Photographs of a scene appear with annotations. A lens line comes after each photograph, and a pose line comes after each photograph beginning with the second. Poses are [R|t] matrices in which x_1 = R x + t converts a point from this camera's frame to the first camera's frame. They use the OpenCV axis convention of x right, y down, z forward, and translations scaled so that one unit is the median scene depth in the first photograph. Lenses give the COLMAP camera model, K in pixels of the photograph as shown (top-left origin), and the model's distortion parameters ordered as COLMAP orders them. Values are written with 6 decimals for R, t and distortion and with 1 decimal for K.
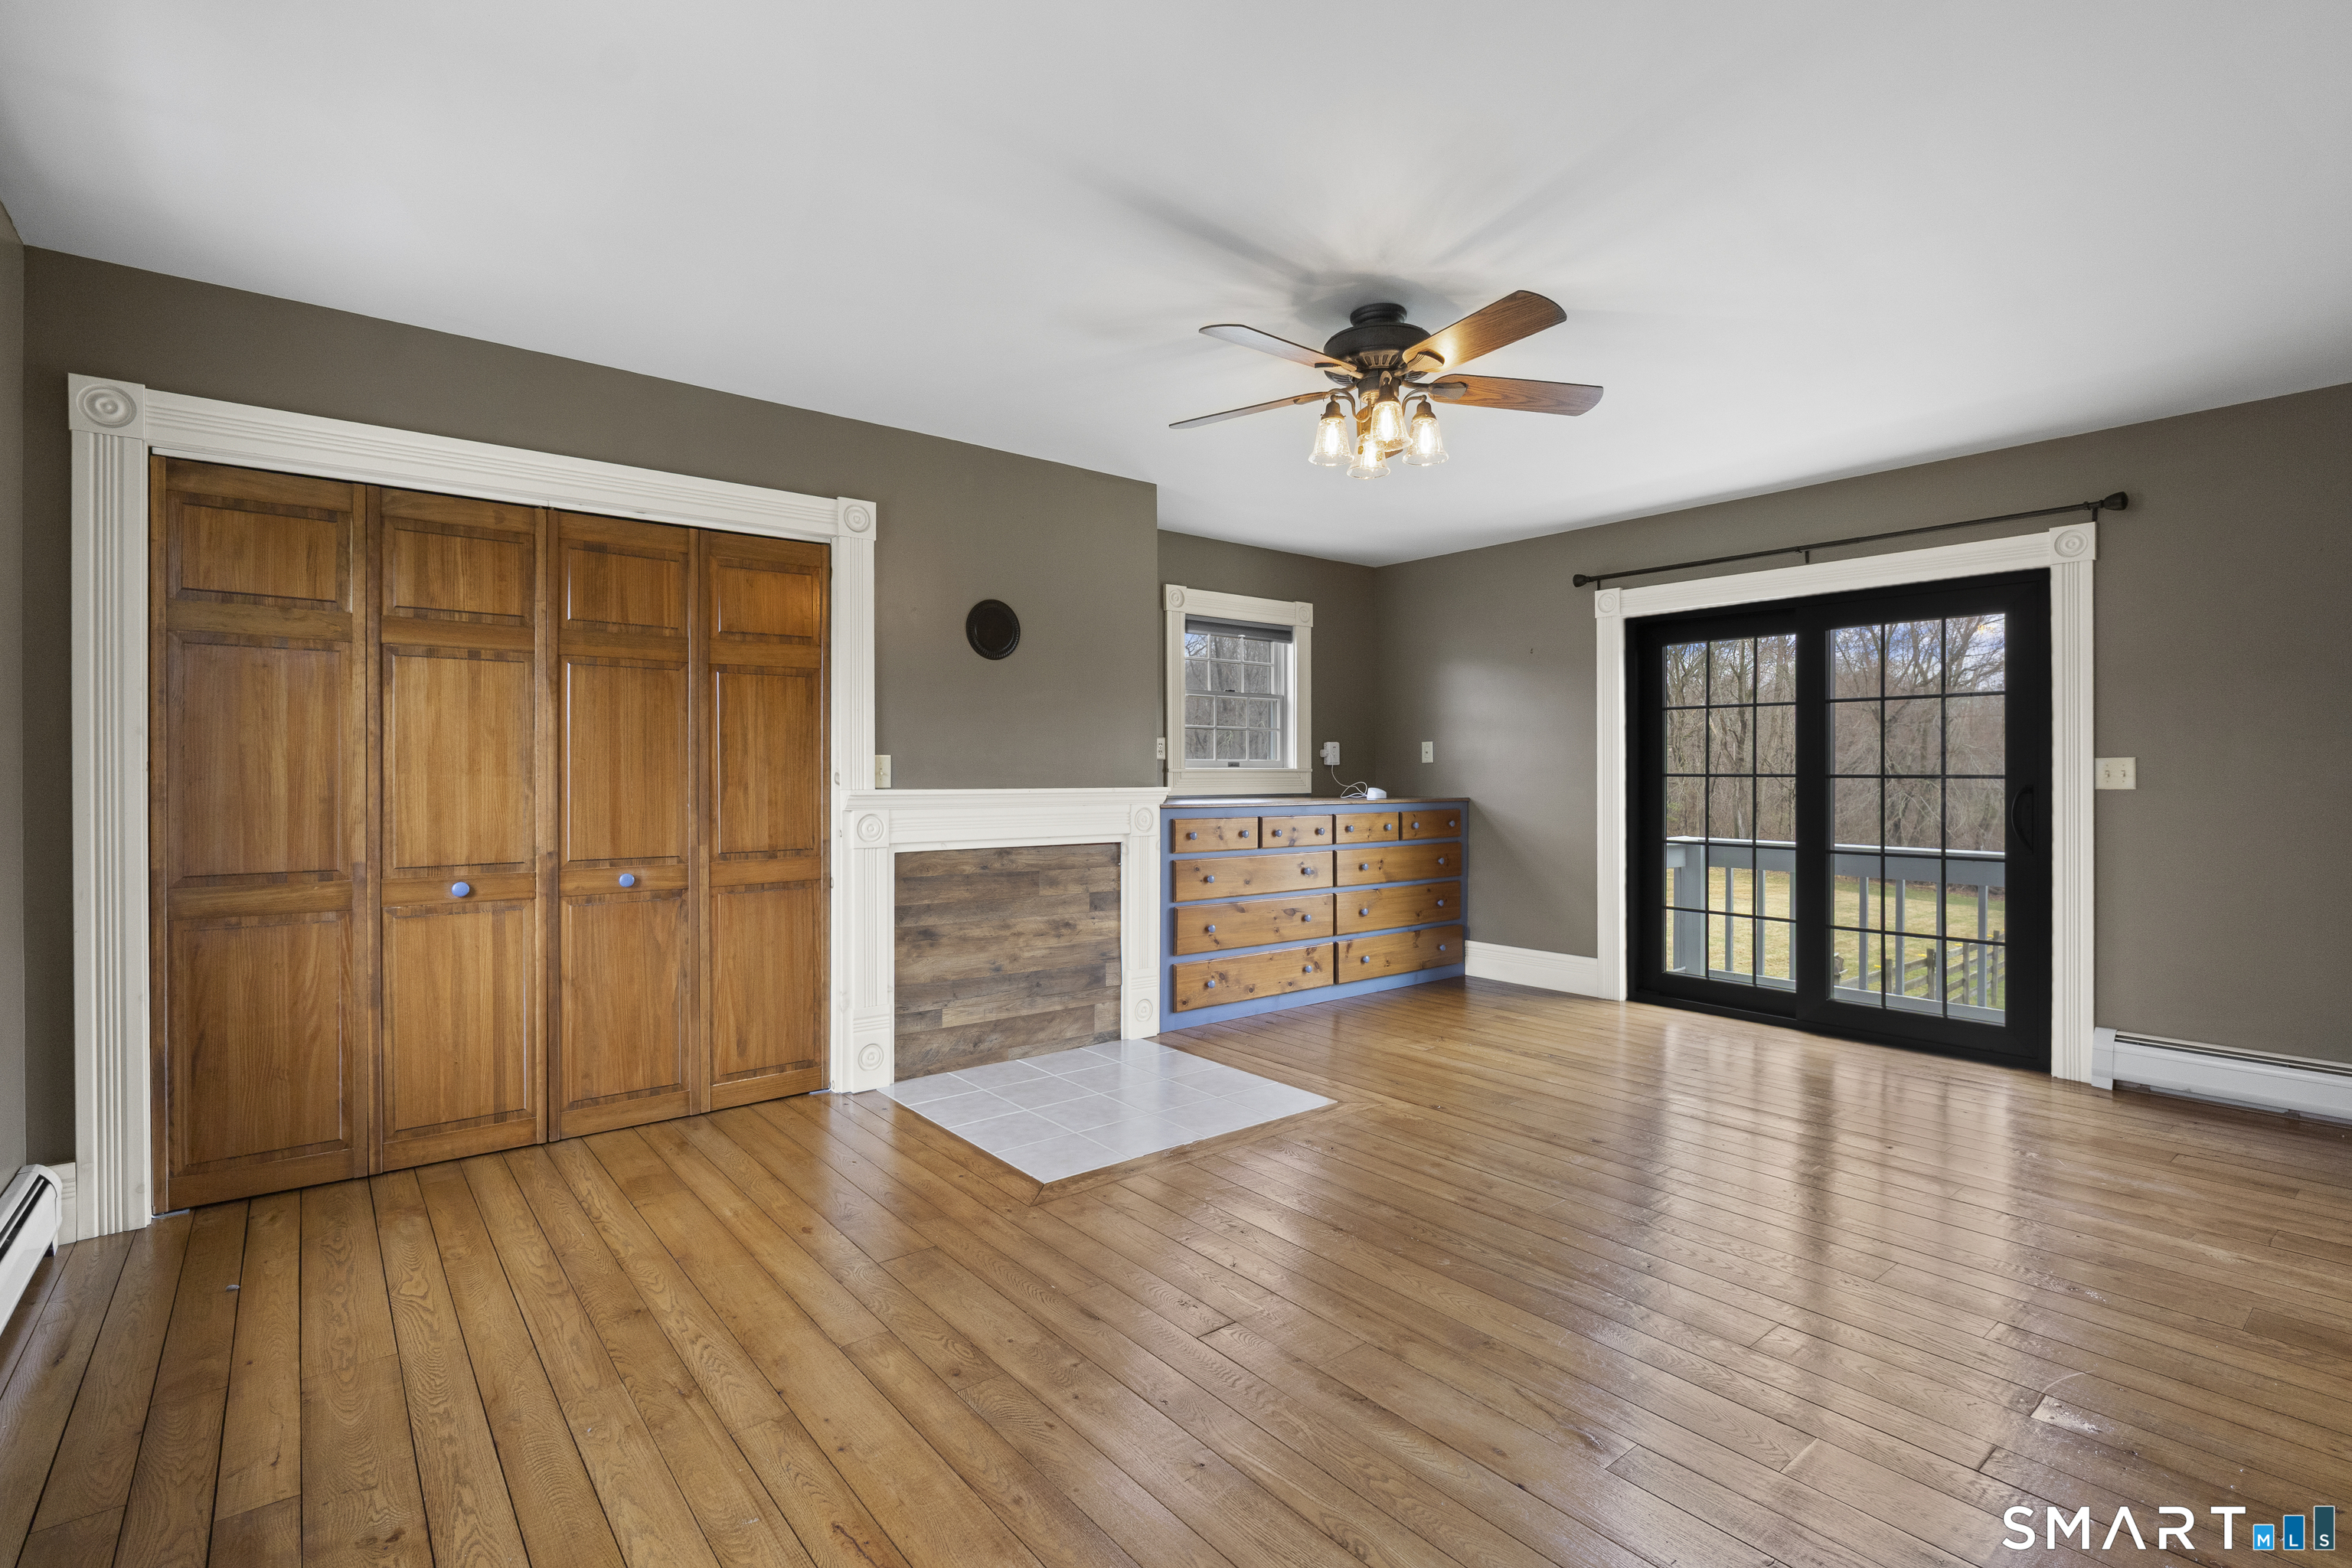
lens RADIAL K [[1072.3, 0, 1198.3], [0, 1072.3, 770.0], [0, 0, 1]] dist [-0.003986, 0.002027]
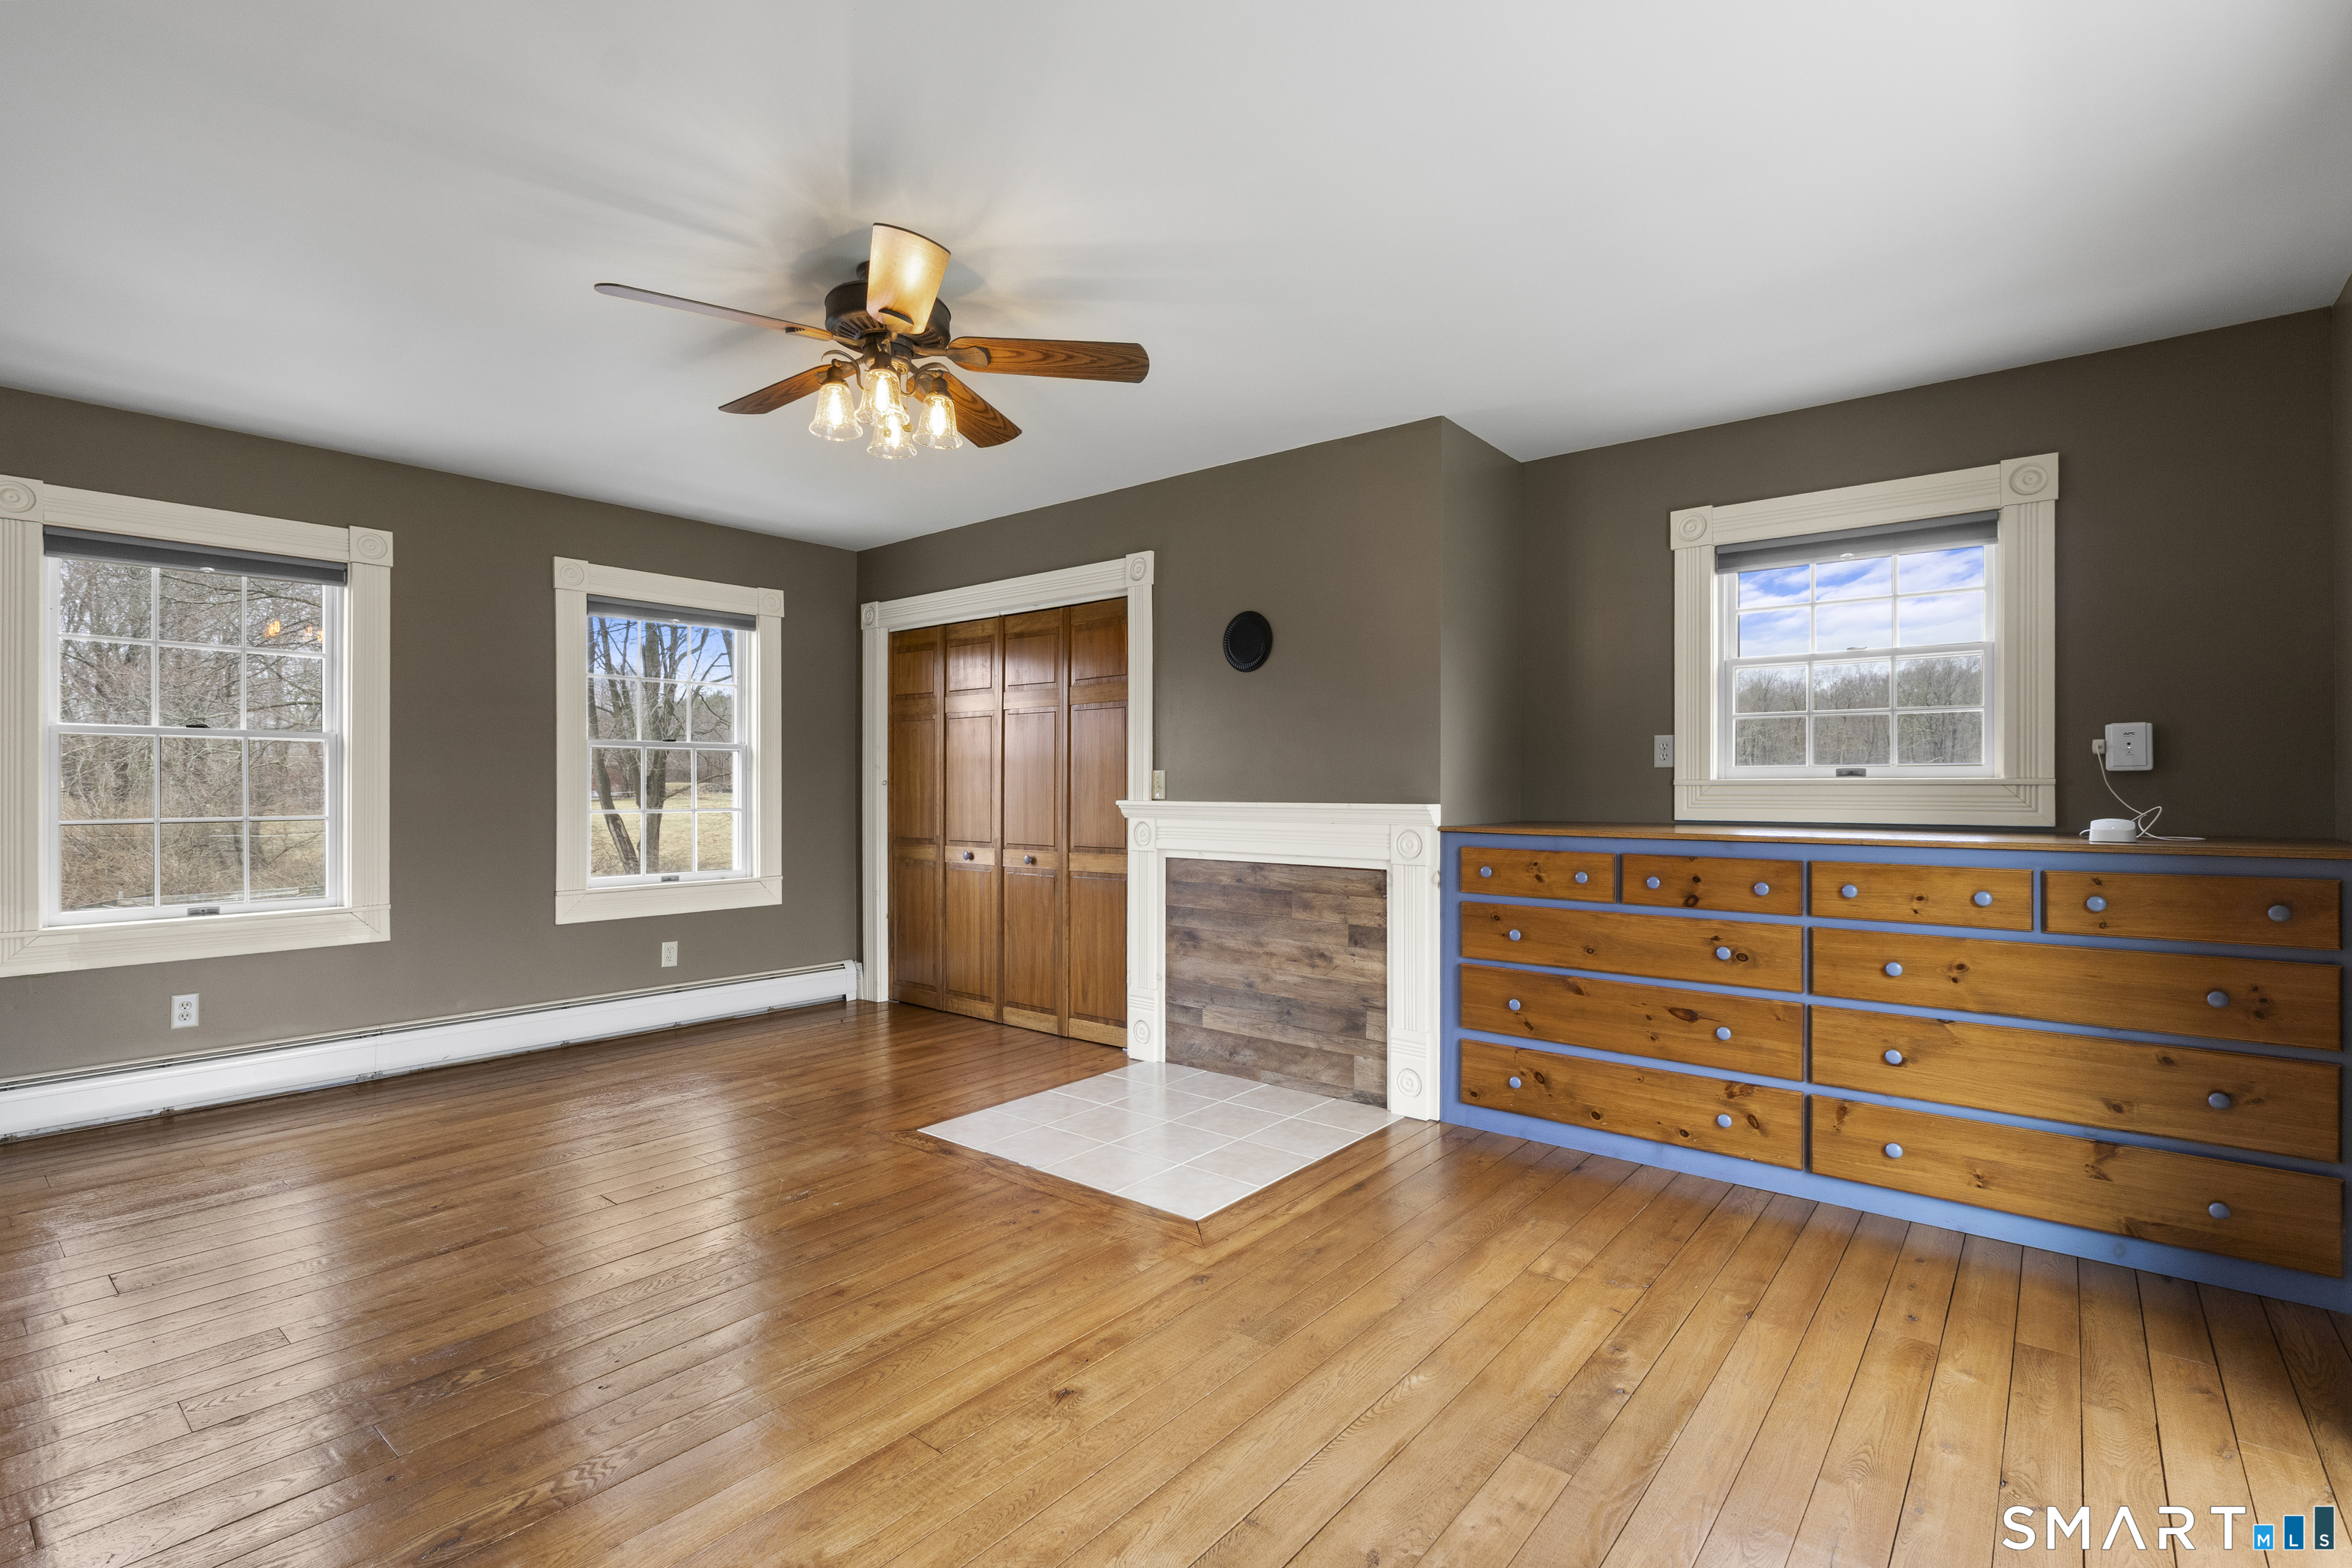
lens RADIAL K [[1072.3, 0, 1184.7], [0, 1072.3, 783.9], [0, 0, 1]] dist [-0.003986, 0.002027]
pose [[0.212930, -0.001293, -0.977067, 0.751889], [0.002534, 0.999996, -0.000771, 0.001300], [0.977064, -0.002311, 0.212932, 0.719870]]
